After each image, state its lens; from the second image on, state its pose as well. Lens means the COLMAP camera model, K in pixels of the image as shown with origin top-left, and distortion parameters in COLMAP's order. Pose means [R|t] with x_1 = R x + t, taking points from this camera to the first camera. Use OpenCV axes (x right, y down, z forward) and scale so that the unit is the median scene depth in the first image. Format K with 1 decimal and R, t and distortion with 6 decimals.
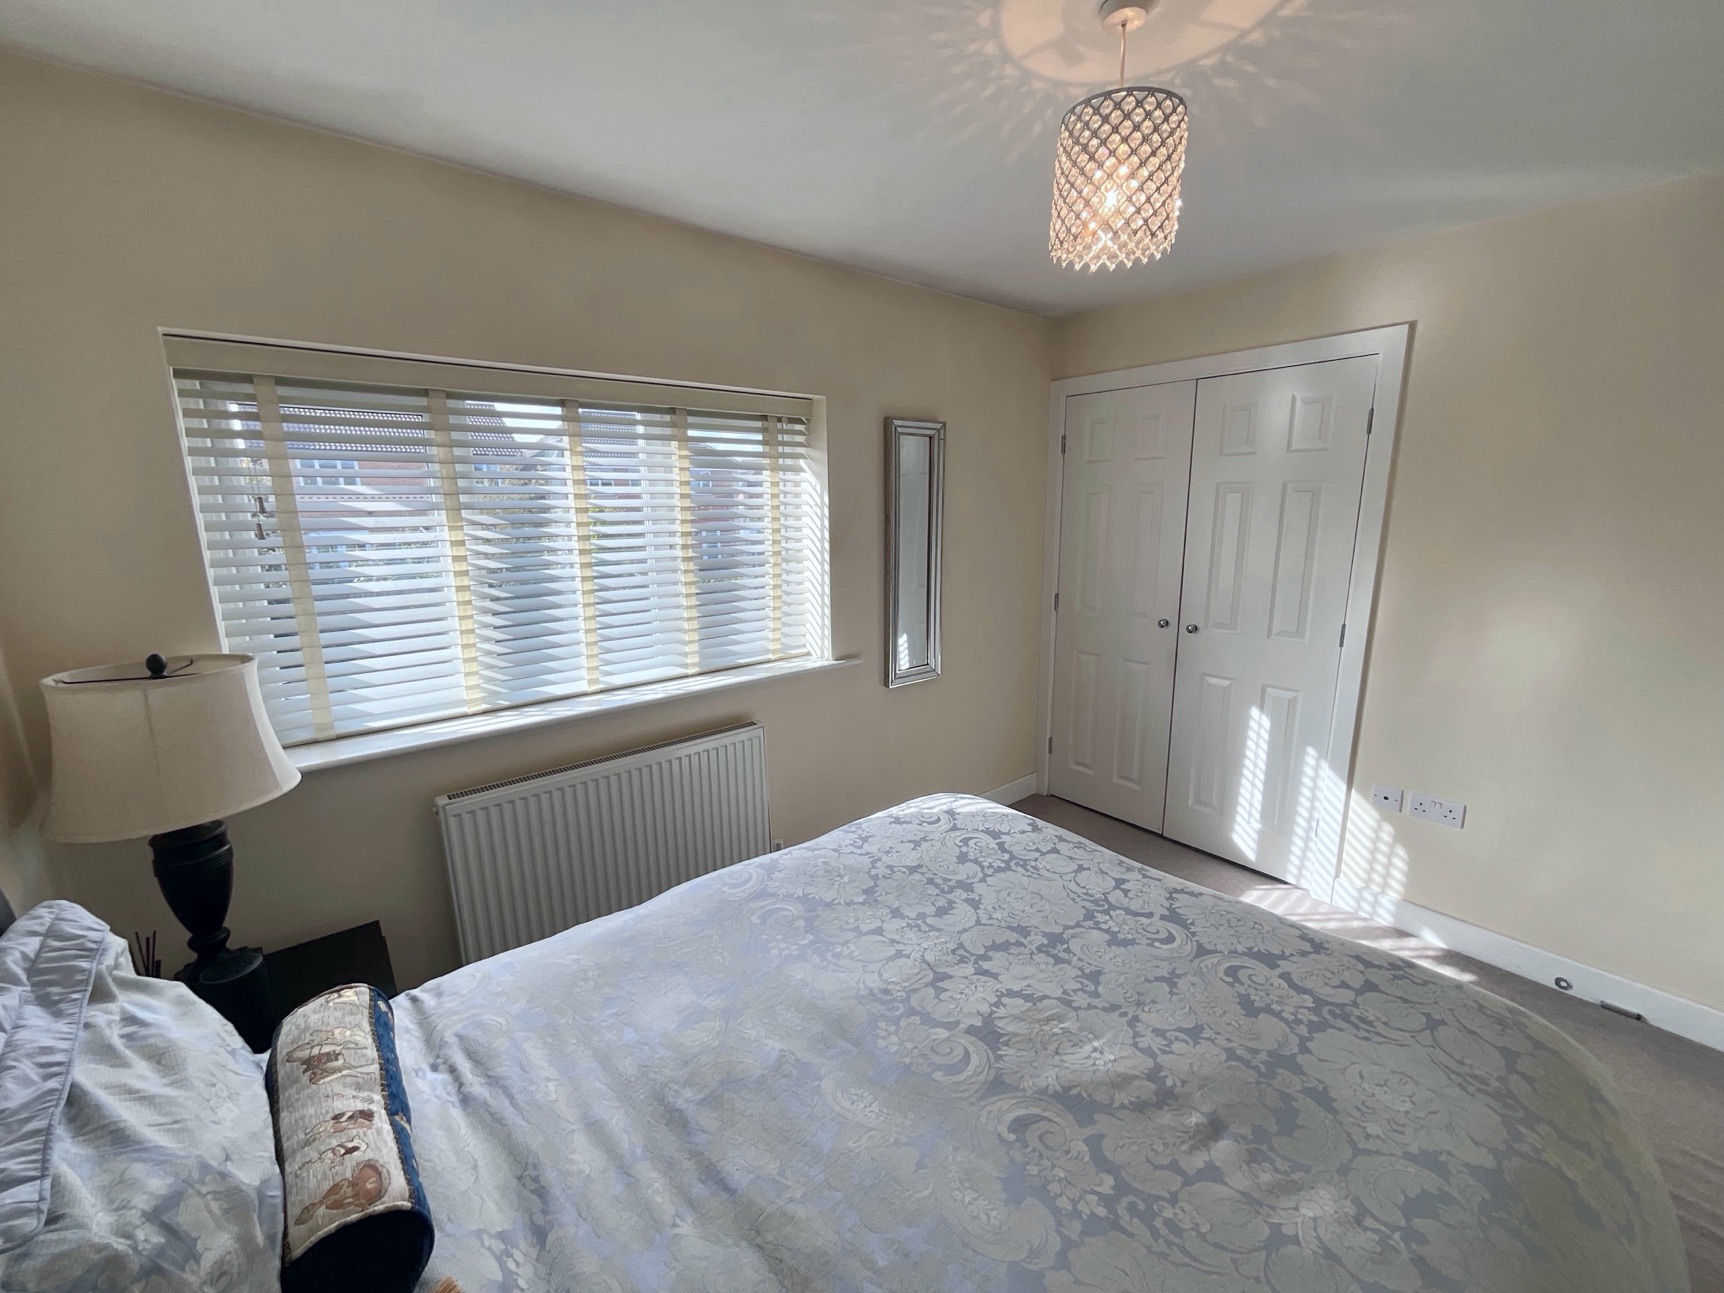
lens RADIAL K [[698.4, 0, 860.5], [0, 698.4, 647.0], [0, 0, 1]] dist [-0.008052, 0.003870]
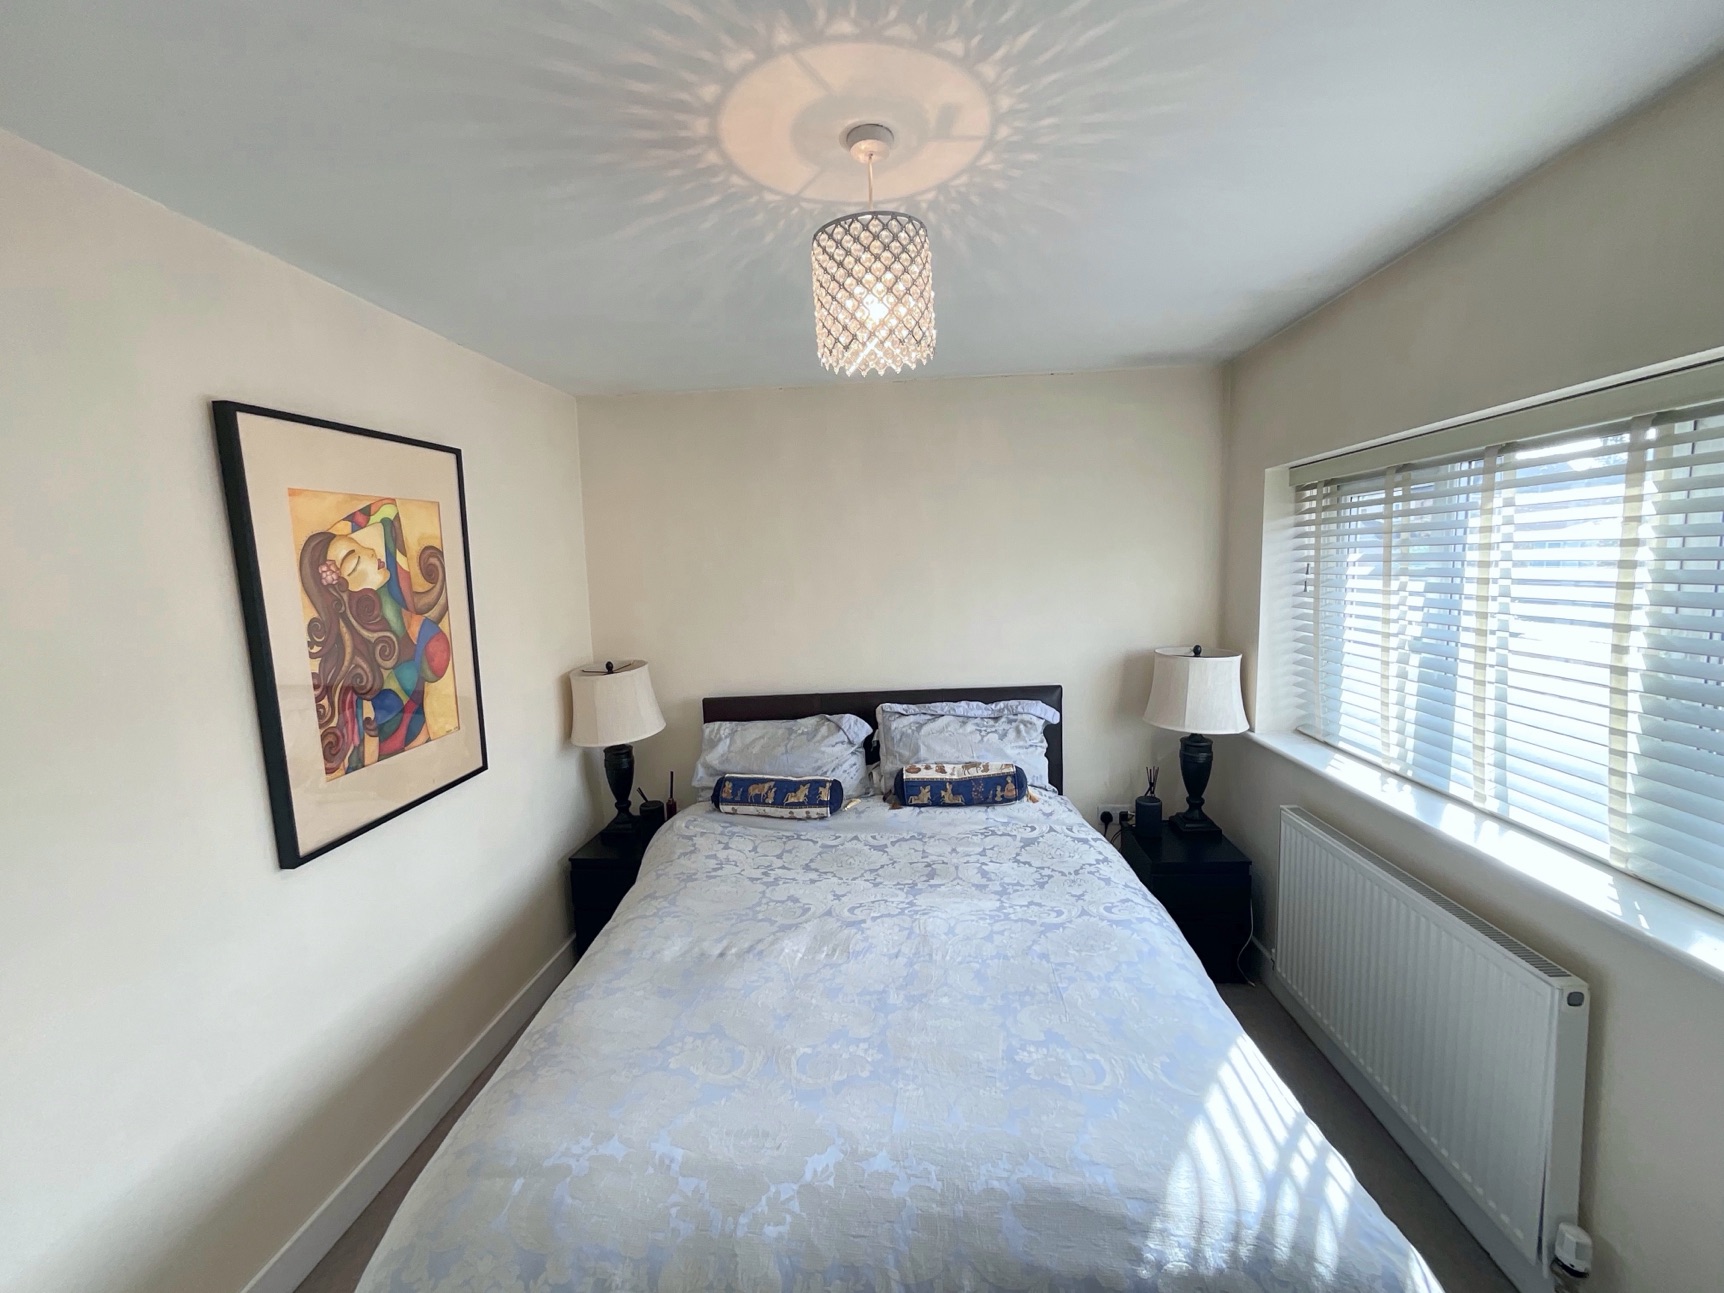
lens RADIAL K [[698.4, 0, 859.5], [0, 698.4, 645.4], [0, 0, 1]] dist [-0.008052, 0.003870]
pose [[-0.690119, 0.113369, -0.714761, 0.937632], [-0.111261, 0.959291, 0.259580, -0.350675], [0.715092, 0.258666, -0.649412, 1.427430]]
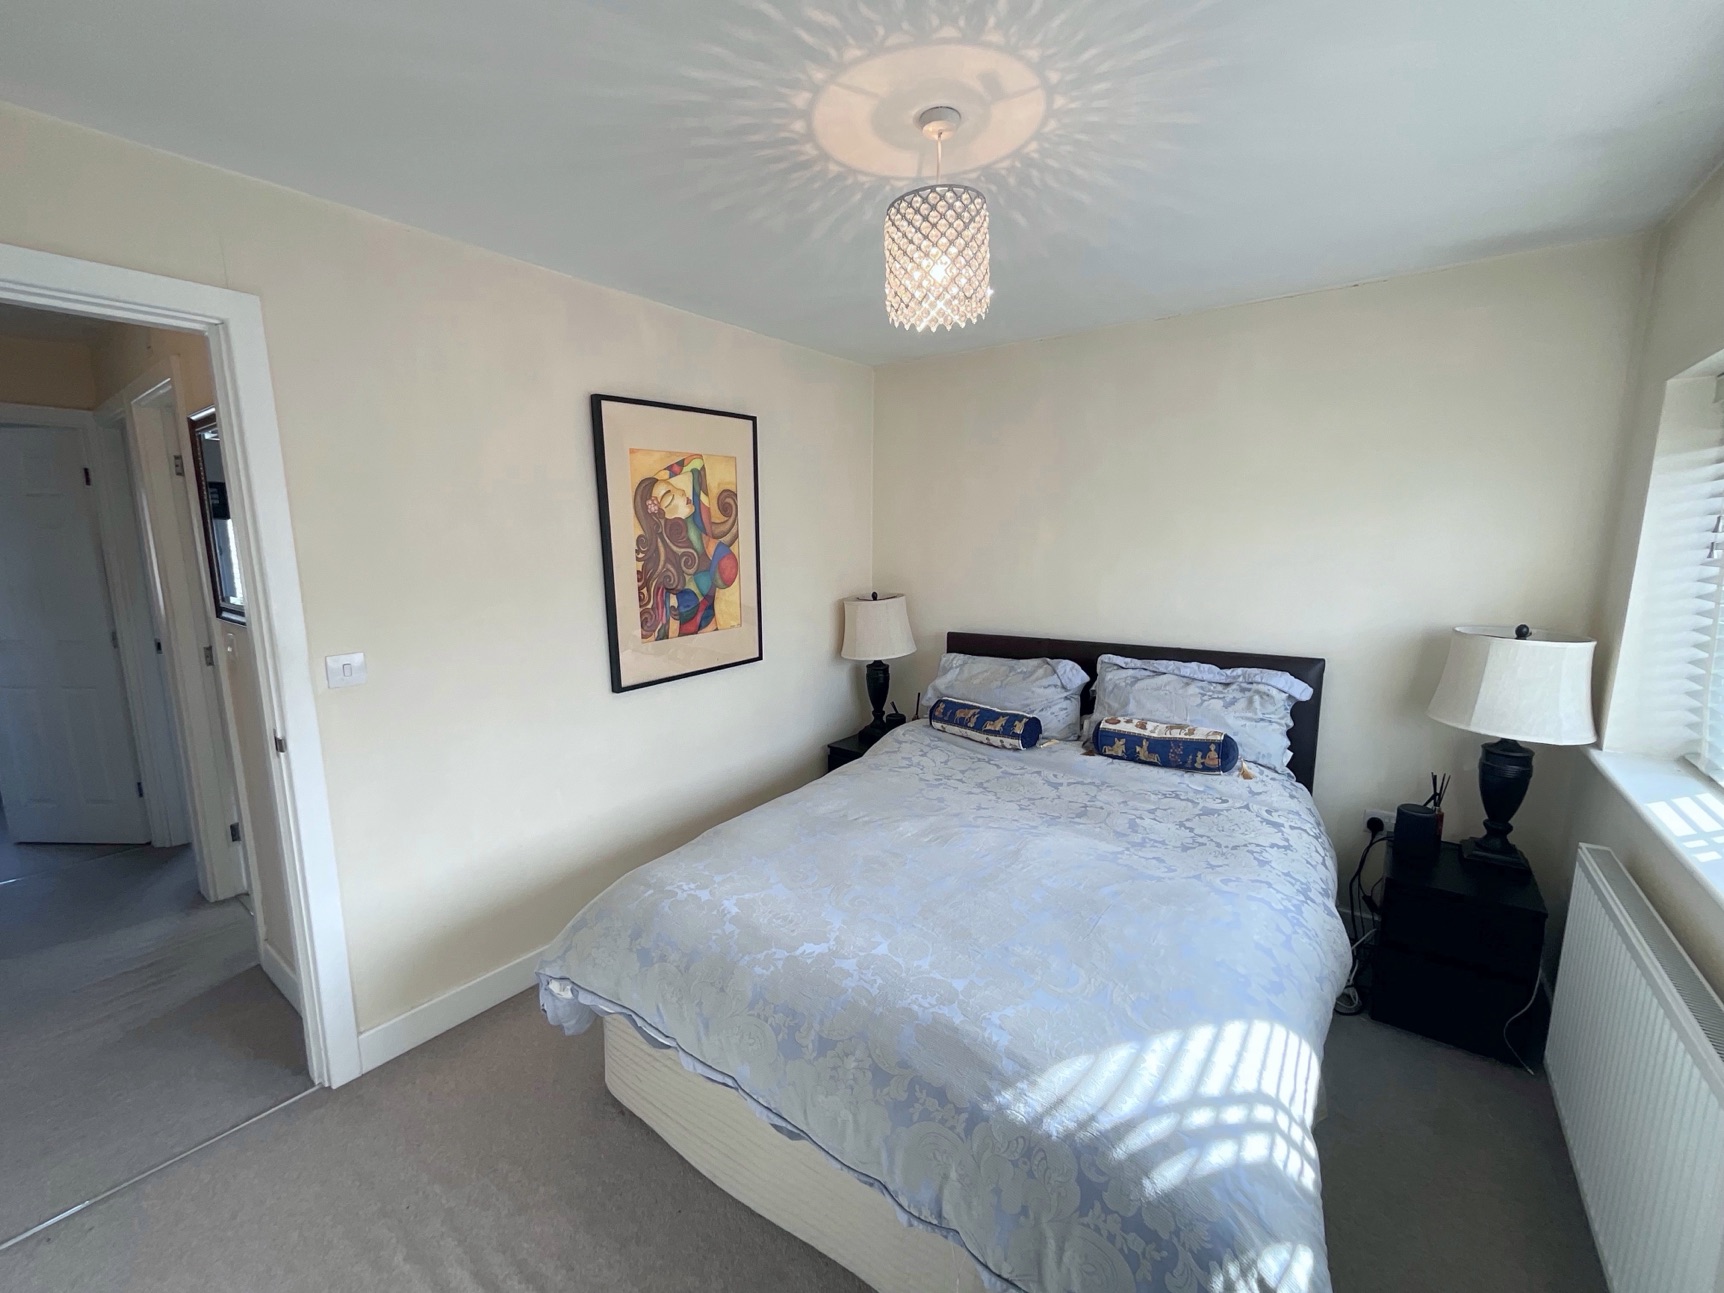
lens RADIAL K [[698.4, 0, 861.2], [0, 698.4, 646.2], [0, 0, 1]] dist [-0.008052, 0.003870]
pose [[-0.970417, 0.049550, -0.236294, 0.642737], [-0.038865, 0.933888, 0.355446, -0.376790], [0.238285, 0.354115, -0.904336, 1.815160]]
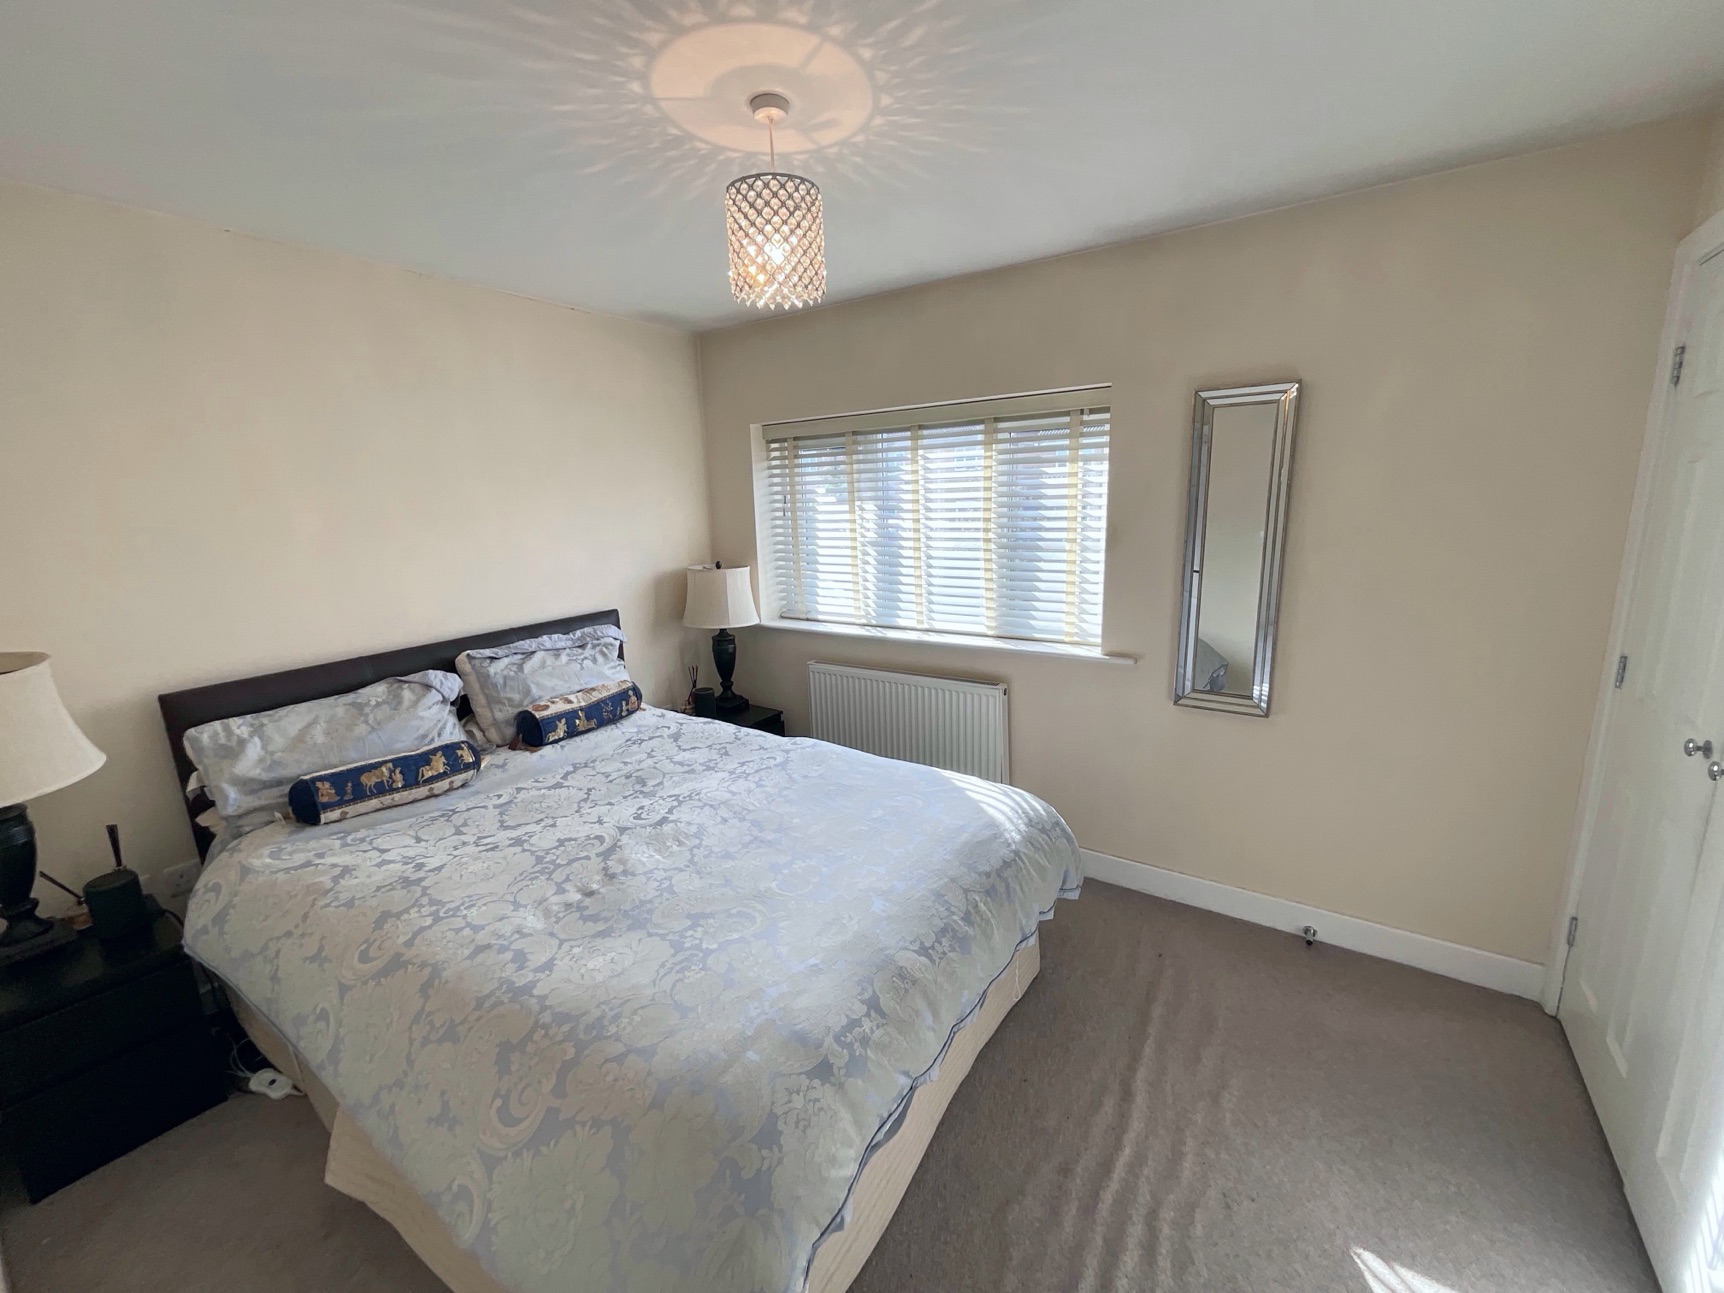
lens RADIAL K [[698.4, 0, 862.6], [0, 698.4, 646.9], [0, 0, 1]] dist [-0.008052, 0.003870]
pose [[0.279078, 0.199196, -0.939381, 1.374851], [-0.172407, 0.972746, 0.155051, -0.148303], [0.944665, 0.118684, 0.305815, 0.681013]]
